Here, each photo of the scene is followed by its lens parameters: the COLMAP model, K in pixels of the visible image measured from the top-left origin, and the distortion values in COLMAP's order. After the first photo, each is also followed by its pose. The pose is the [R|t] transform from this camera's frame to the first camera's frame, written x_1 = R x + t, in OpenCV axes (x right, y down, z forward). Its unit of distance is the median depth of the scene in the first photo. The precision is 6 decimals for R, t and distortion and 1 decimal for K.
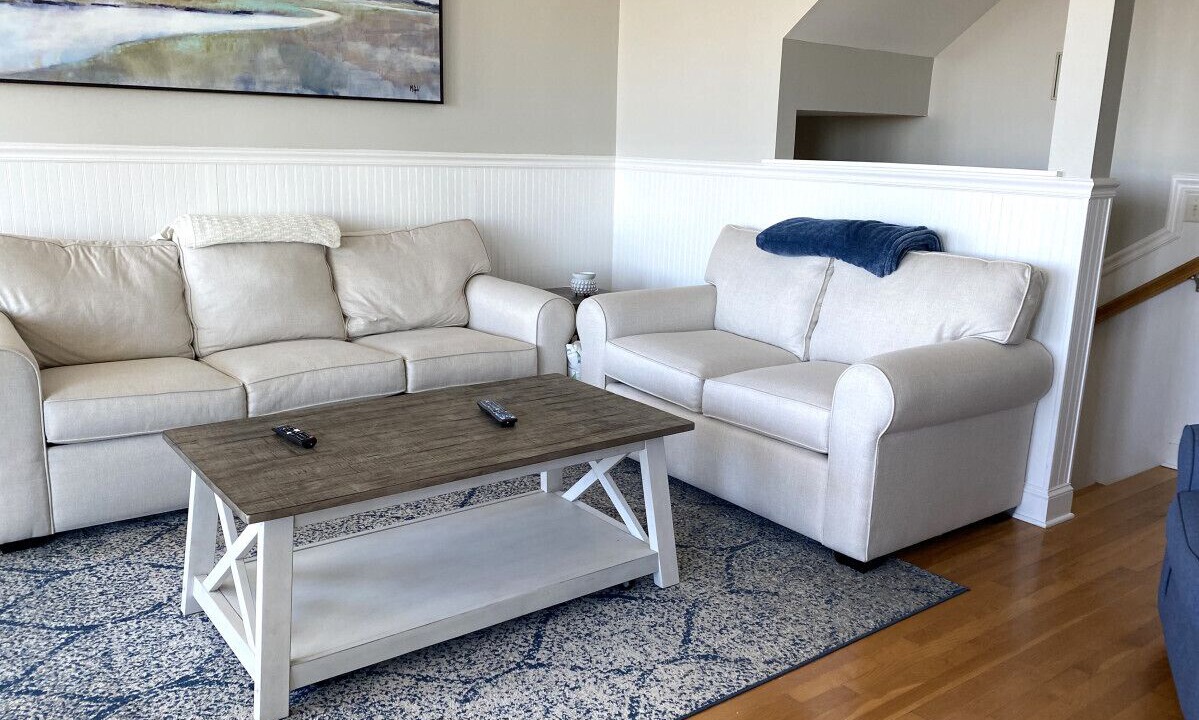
lens RADIAL K [[950.7, 0, 606.3], [0, 950.7, 356.4], [0, 0, 1]] dist [0.001580, -0.000721]
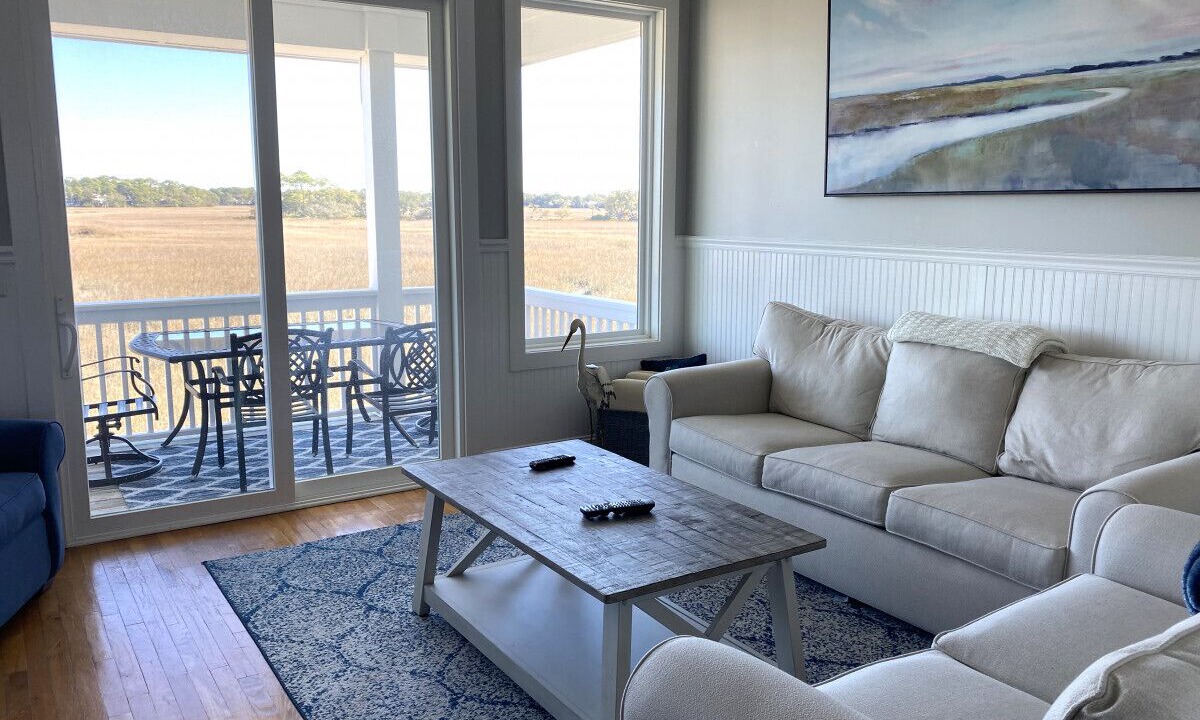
lens RADIAL K [[951.5, 0, 606.8], [0, 951.5, 356.4], [0, 0, 1]] dist [0.001580, -0.000721]
pose [[-0.068786, 0.125327, -0.989728, 0.615012], [-0.228330, 0.963767, 0.137908, -0.165562], [0.971151, 0.235471, -0.037678, 0.710622]]
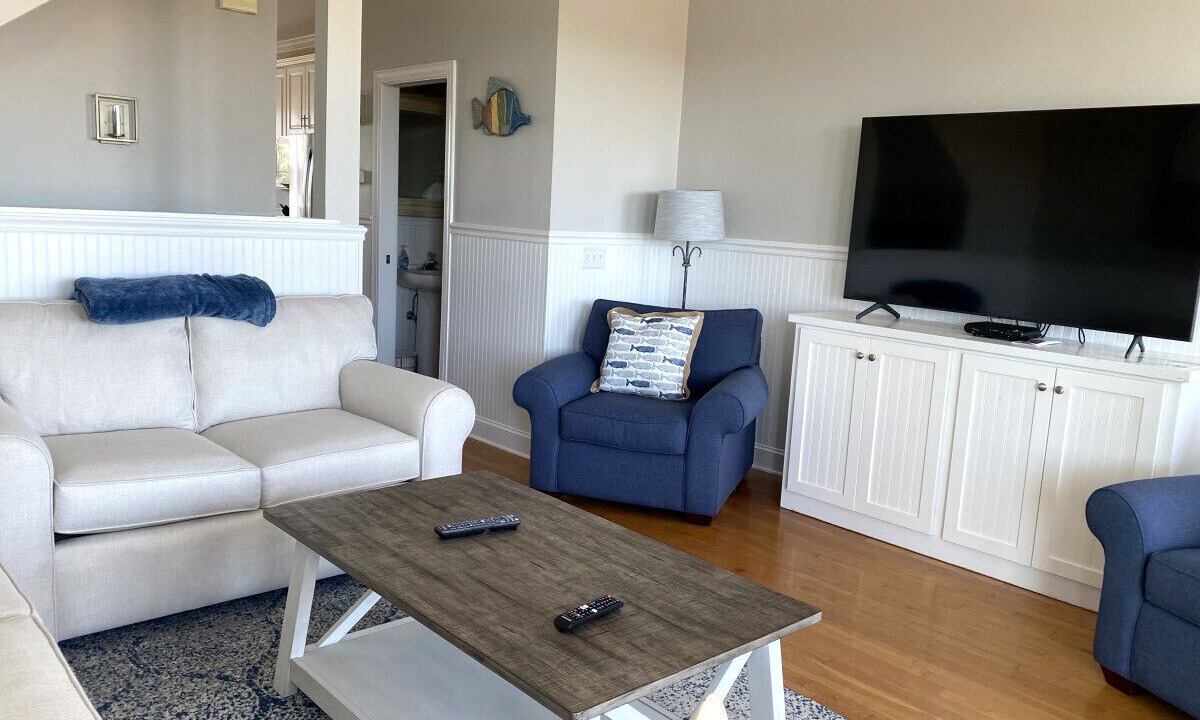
lens RADIAL K [[951.5, 0, 606.8], [0, 951.5, 356.4], [0, 0, 1]] dist [0.001580, -0.000721]
pose [[-0.075548, -0.188250, 0.979211, -0.688078], [0.171814, 0.964872, 0.198749, -0.177752], [-0.982228, 0.183258, -0.040550, 0.640011]]
